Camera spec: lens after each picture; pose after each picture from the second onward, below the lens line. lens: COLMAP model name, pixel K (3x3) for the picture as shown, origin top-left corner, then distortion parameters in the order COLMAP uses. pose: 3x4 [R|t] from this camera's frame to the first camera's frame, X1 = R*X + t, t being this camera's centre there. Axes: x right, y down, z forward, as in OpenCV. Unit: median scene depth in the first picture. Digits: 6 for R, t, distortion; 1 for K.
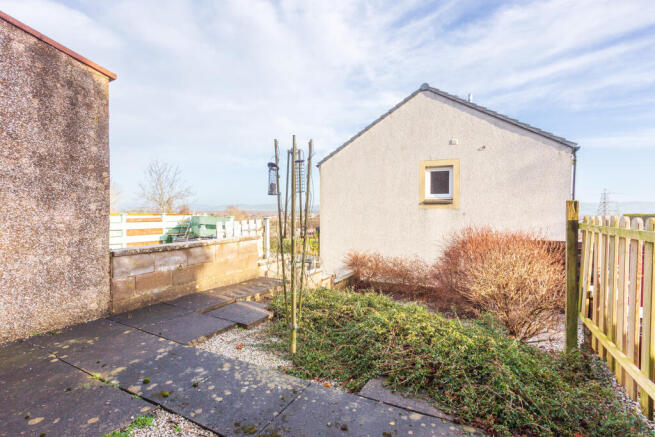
lens RADIAL K [[317.3, 0, 323.0], [0, 317.3, 218.9], [0, 0, 1]] dist [-0.033437, 0.024871]
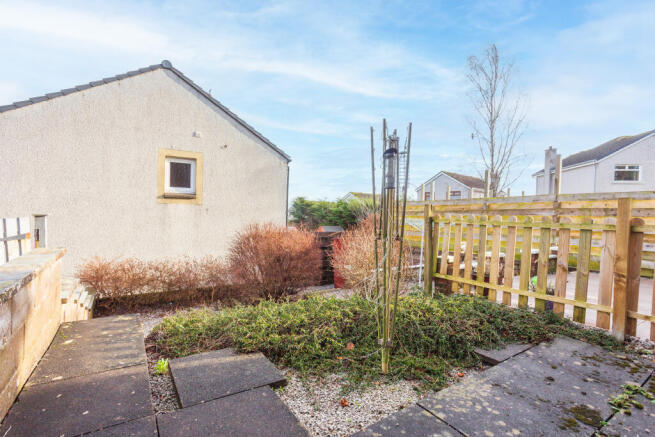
lens RADIAL K [[317.3, 0, 323.0], [0, 317.3, 218.9], [0, 0, 1]] dist [-0.033437, 0.024871]
pose [[0.486663, -0.017588, 0.873413, -0.242561], [0.003456, 0.999828, 0.018208, -0.003054], [-0.873583, -0.005842, 0.486640, 0.193533]]
